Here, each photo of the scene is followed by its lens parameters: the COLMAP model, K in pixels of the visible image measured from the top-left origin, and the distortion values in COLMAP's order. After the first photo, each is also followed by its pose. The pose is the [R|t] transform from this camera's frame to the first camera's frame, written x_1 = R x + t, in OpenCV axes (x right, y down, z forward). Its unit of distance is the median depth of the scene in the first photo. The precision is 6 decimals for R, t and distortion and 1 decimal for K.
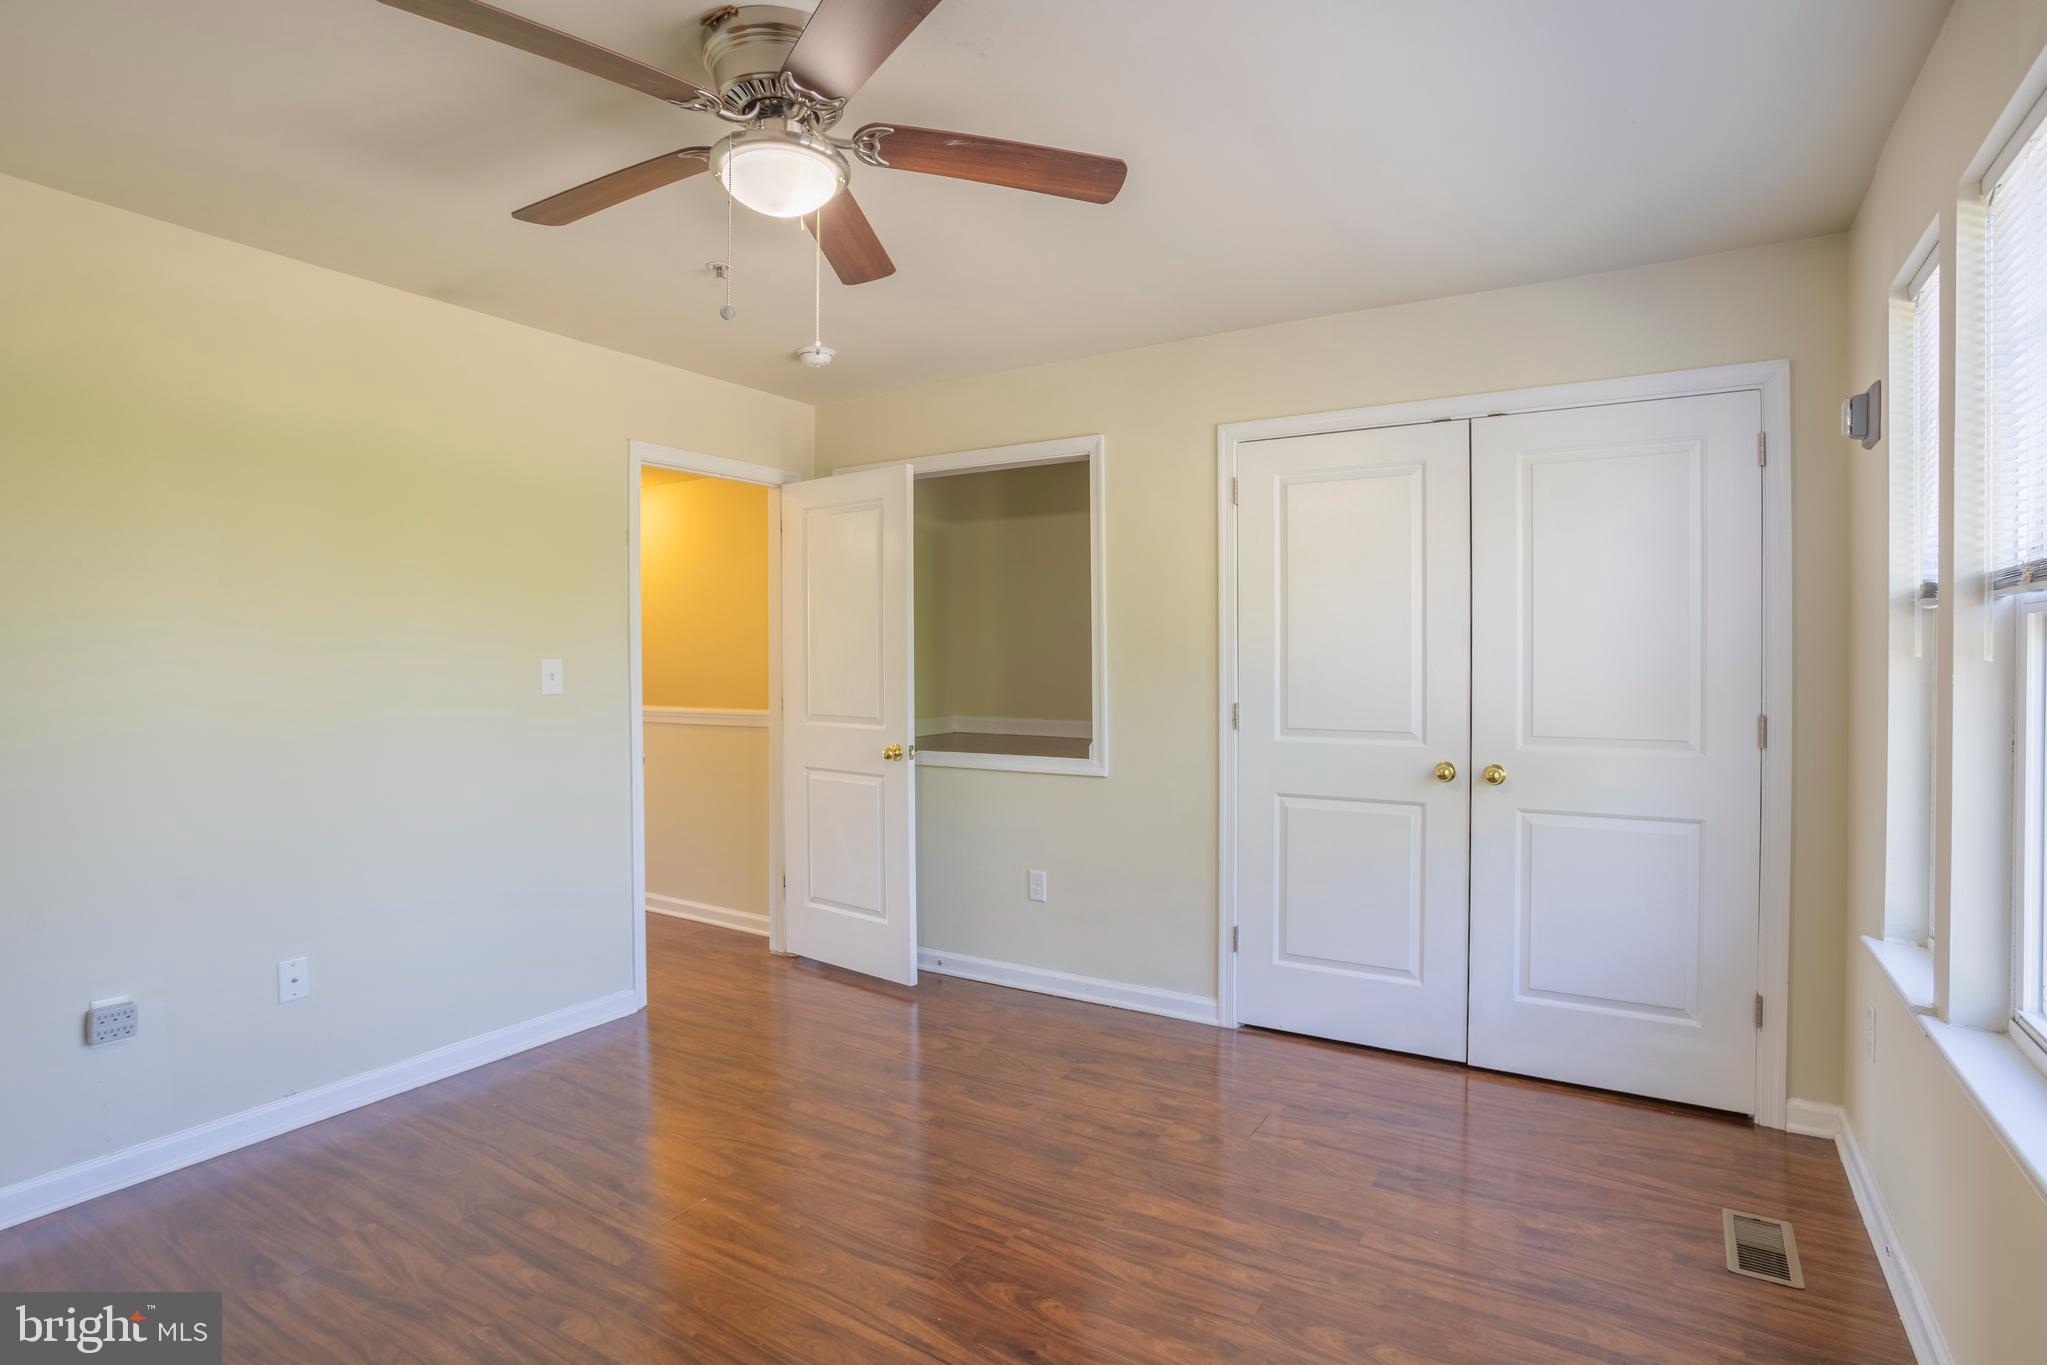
lens RADIAL K [[1016.7, 0, 1083.7], [0, 1016.7, 676.4], [0, 0, 1]] dist [-0.080724, 0.047849]
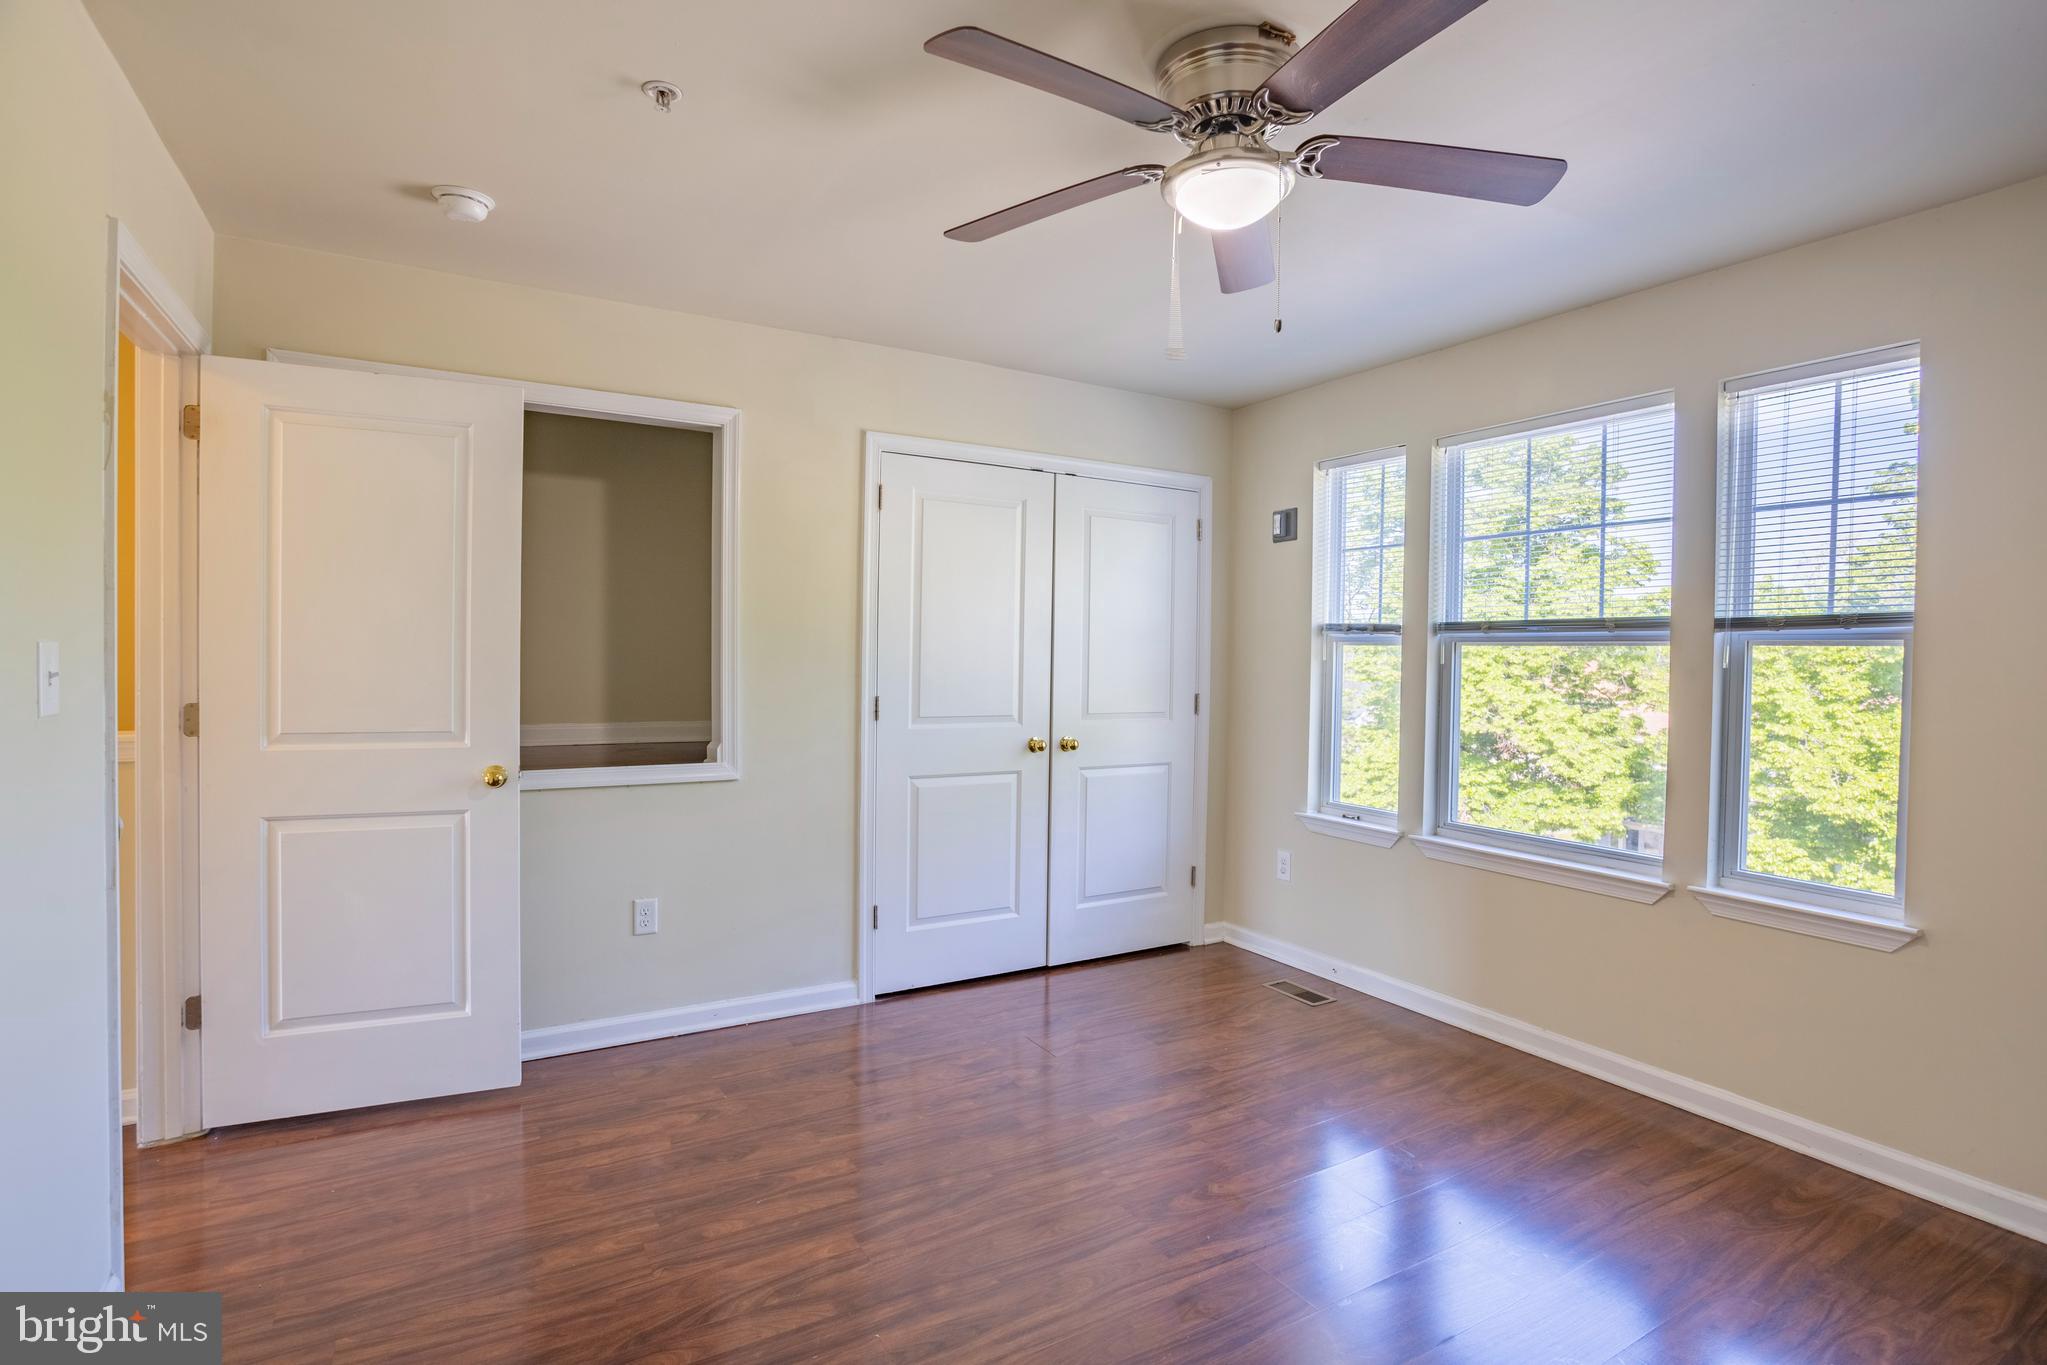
lens RADIAL K [[989.6, 0, 1021.6], [0, 989.6, 677.2], [0, 0, 1]] dist [-0.065983, 0.026239]
pose [[0.490415, -0.010076, 0.871431, -0.687405], [0.001278, 0.999940, 0.010843, -0.004191], [-0.871488, -0.004203, 0.490399, 0.363249]]
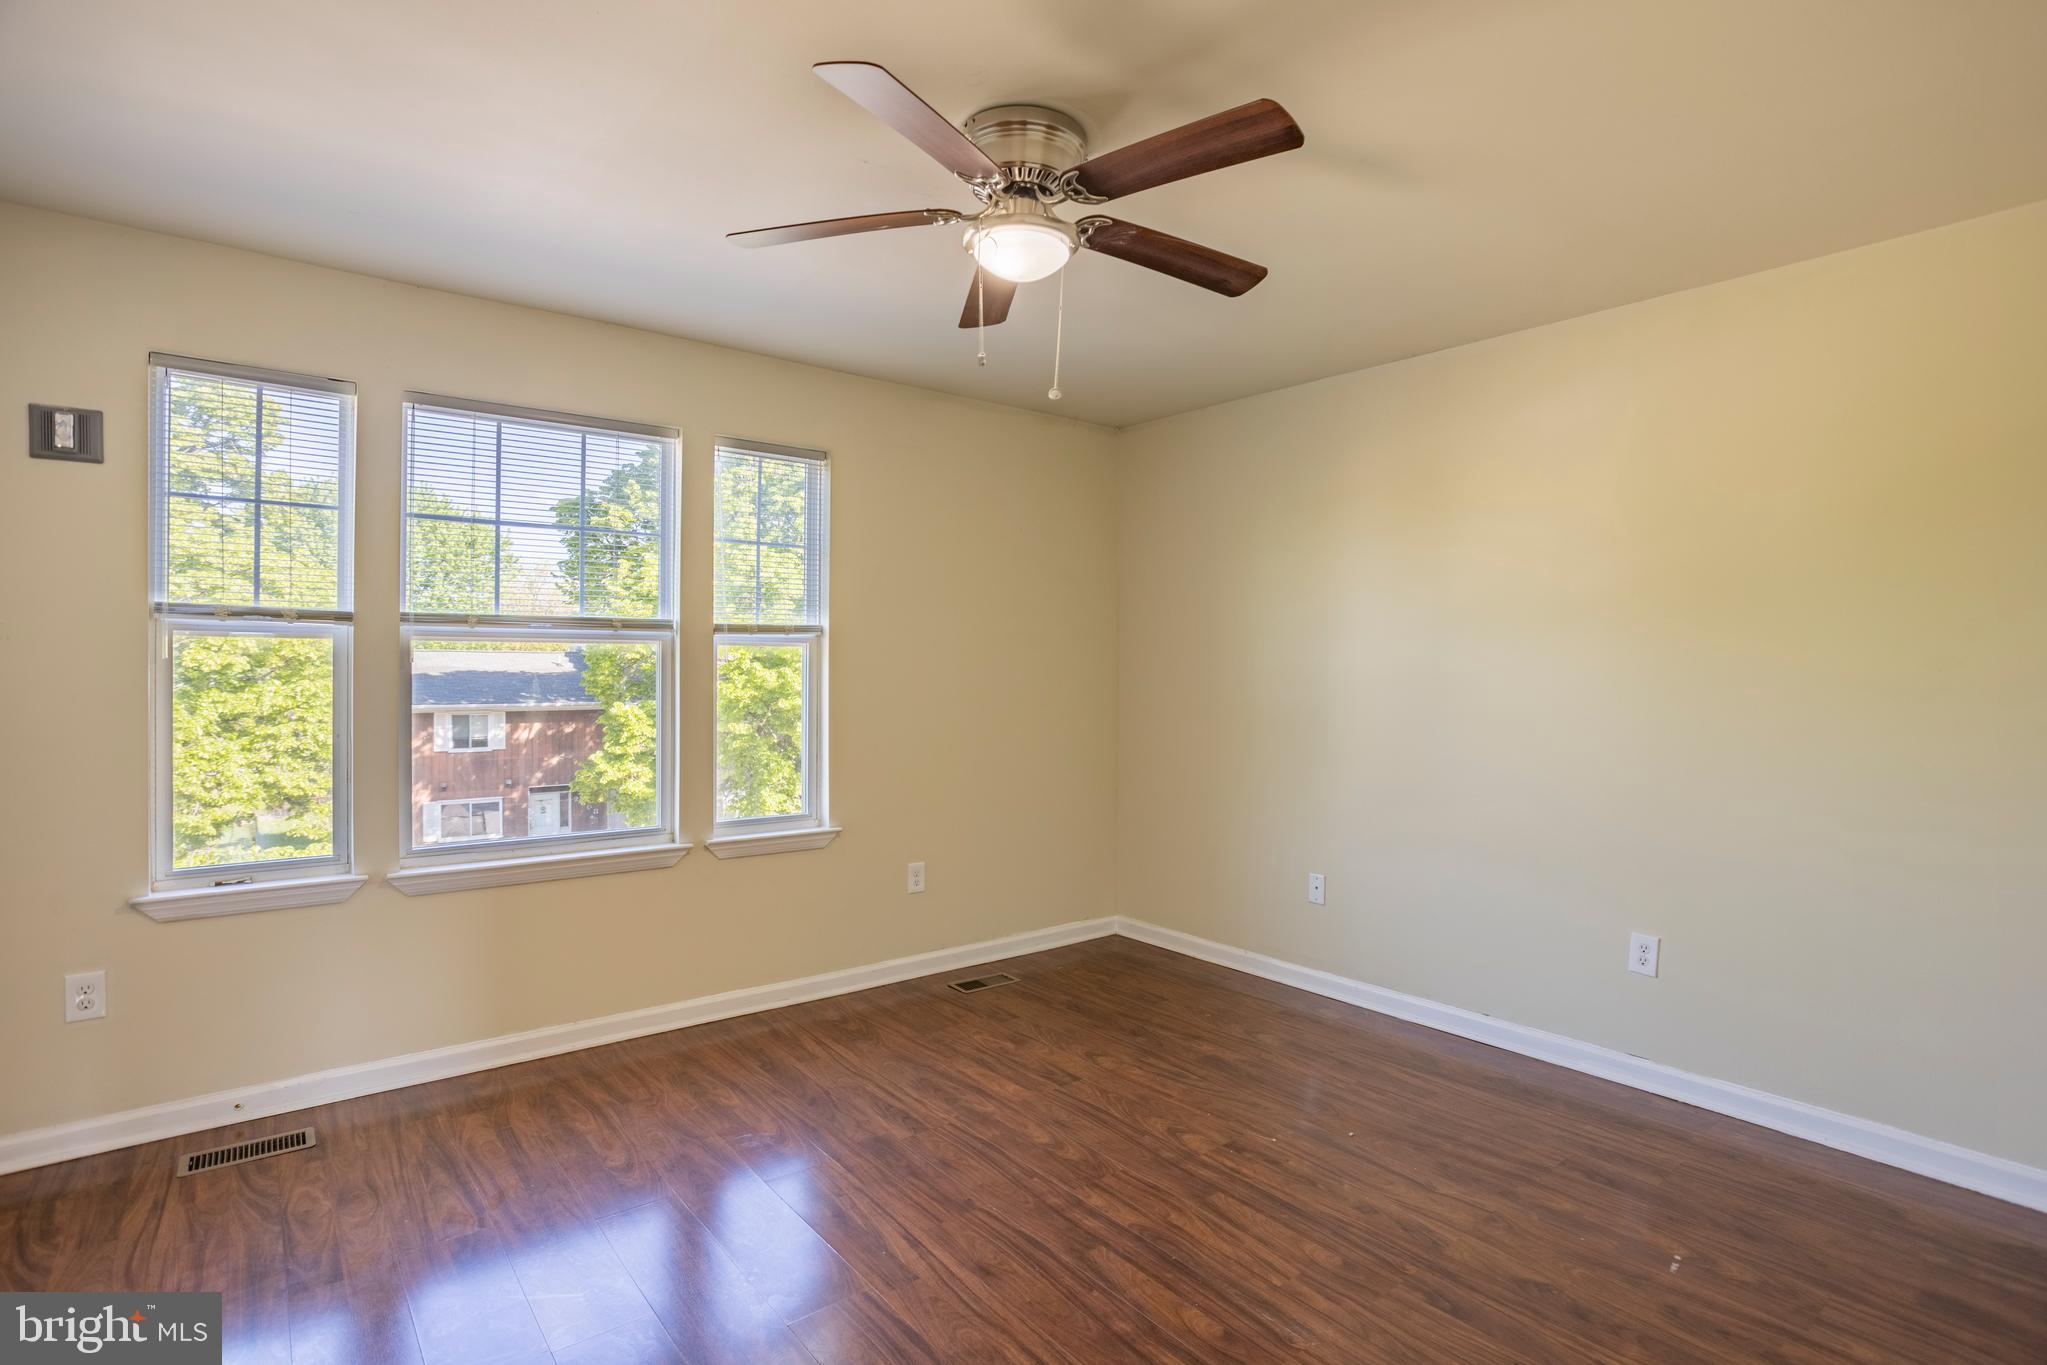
lens RADIAL K [[983.3, 0, 1066.2], [0, 983.3, 663.9], [0, 0, 1]] dist [-0.067033, 0.025084]
pose [[-0.939437, -0.001452, 0.342720, -0.398833], [0.002816, 0.999925, 0.011955, -0.012660], [-0.342711, 0.012196, -0.939362, 1.091123]]
